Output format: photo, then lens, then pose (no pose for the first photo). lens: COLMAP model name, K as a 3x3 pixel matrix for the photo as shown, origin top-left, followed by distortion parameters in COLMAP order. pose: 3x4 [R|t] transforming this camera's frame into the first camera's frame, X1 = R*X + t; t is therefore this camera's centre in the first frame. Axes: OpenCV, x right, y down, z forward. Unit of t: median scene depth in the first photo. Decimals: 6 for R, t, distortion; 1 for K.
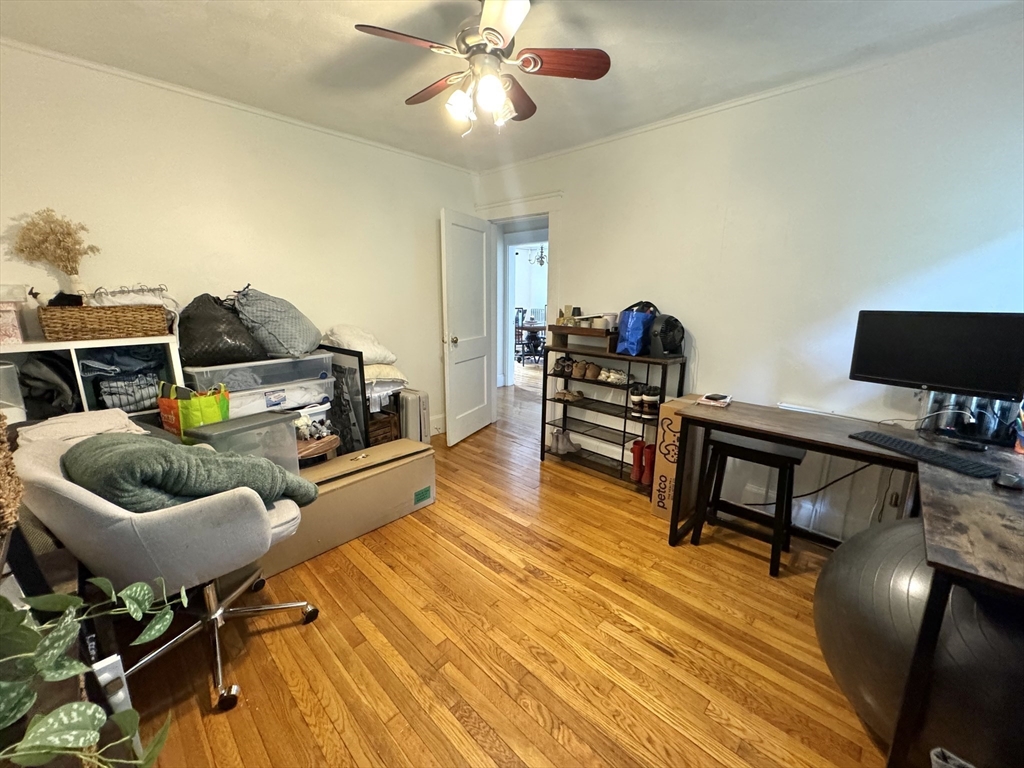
lens RADIAL K [[407.3, 0, 511.3], [0, 407.3, 383.0], [0, 0, 1]] dist [-0.002999, 0.000347]
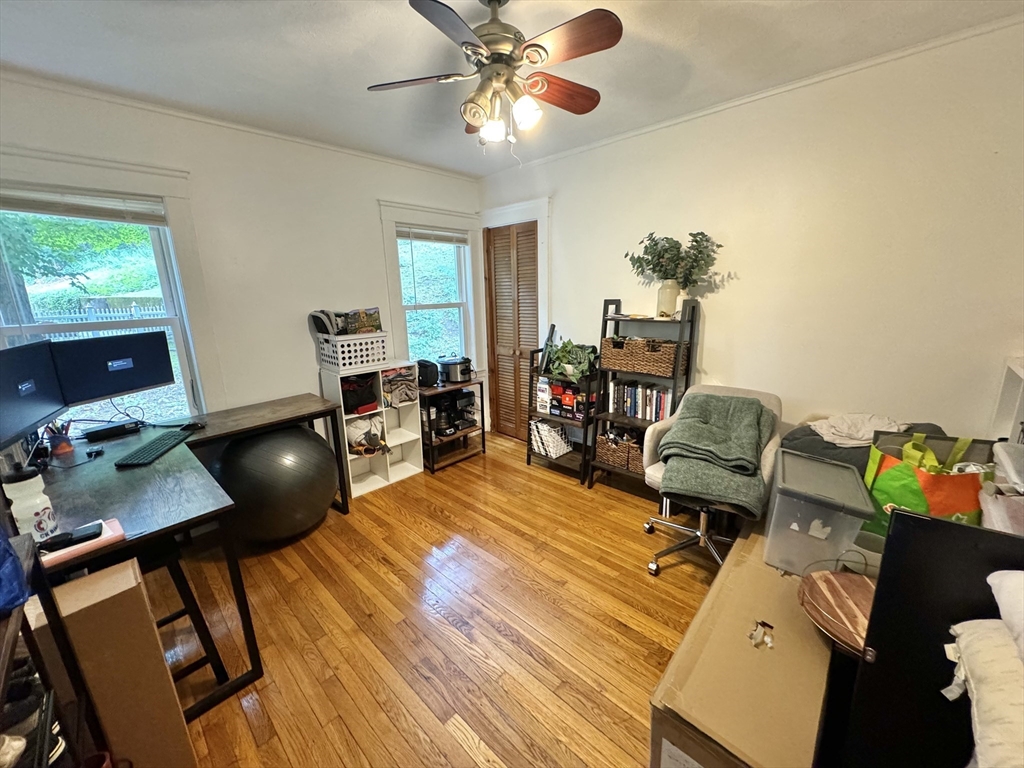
lens RADIAL K [[407.3, 0, 511.3], [0, 407.3, 383.0], [0, 0, 1]] dist [-0.002999, 0.000347]
pose [[-0.999864, 0.016463, -0.000326, -0.062334], [0.014627, 0.897086, 0.441614, -0.420993], [0.007563, 0.441550, -0.897205, 1.599254]]
